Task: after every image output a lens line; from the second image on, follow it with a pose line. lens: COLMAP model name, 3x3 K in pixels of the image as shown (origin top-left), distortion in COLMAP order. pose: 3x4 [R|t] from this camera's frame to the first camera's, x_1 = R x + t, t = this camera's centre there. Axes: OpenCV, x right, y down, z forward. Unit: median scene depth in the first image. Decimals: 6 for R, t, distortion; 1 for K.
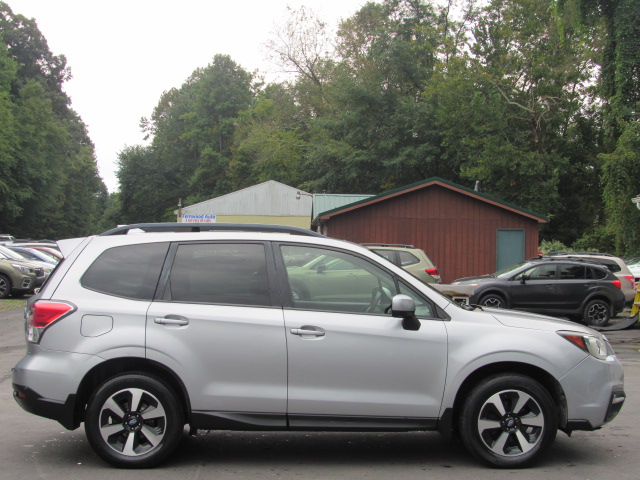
lens RADIAL K [[1083.1, 0, 321.5], [0, 1083.1, 251.1], [0, 0, 1]] dist [-0.118059, 0.000000]
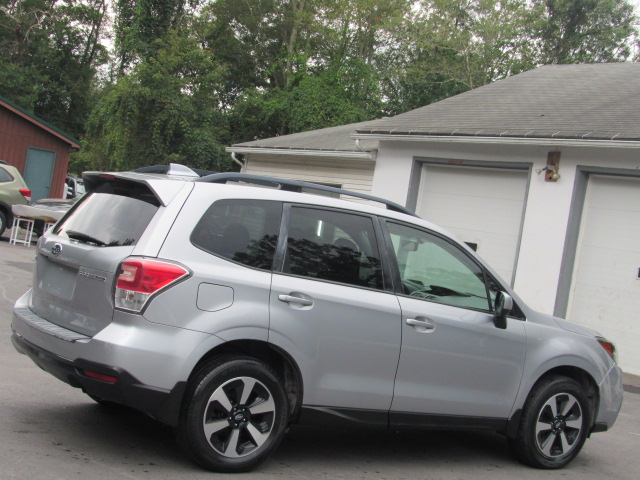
lens RADIAL K [[1083.1, 0, 306.4], [0, 1083.1, 238.8], [0, 0, 1]] dist [-0.118059, 0.000000]
pose [[0.842558, 0.111770, 0.526881, -0.574577], [-0.147494, 0.988718, 0.026122, -0.004915], [-0.518017, -0.099721, 0.849538, 0.282731]]
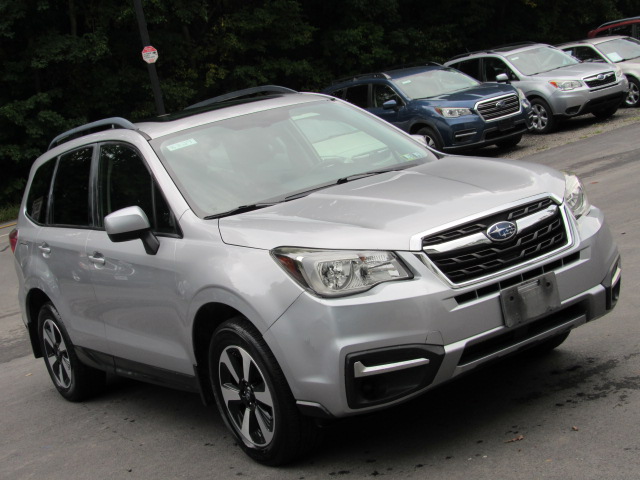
lens RADIAL K [[1083.1, 0, 320.3], [0, 1083.1, 241.3], [0, 0, 1]] dist [-0.118059, 0.000000]
pose [[0.500497, -0.018334, -0.865544, 0.748765], [0.227689, 0.967367, 0.111169, 0.011047], [0.835261, -0.252715, 0.488339, 0.747092]]
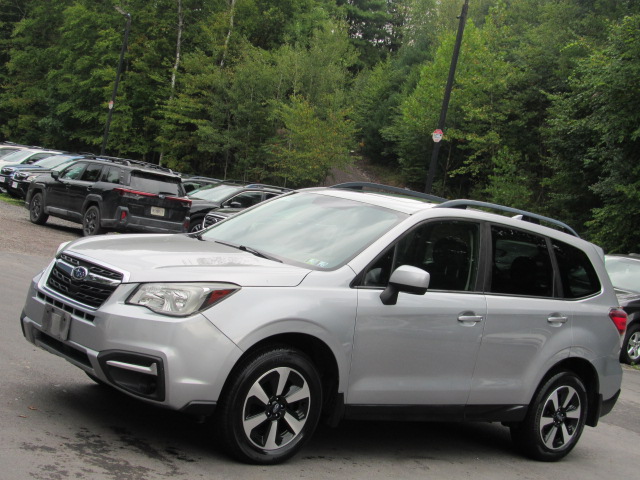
lens RADIAL K [[1083.1, 0, 295.8], [0, 1083.1, 236.8], [0, 0, 1]] dist [-0.118059, 0.000000]
pose [[-0.779305, -0.144999, -0.609638, 0.657016], [-0.203442, 0.978707, 0.027282, 0.012708], [0.592701, 0.145287, -0.792210, 1.846920]]
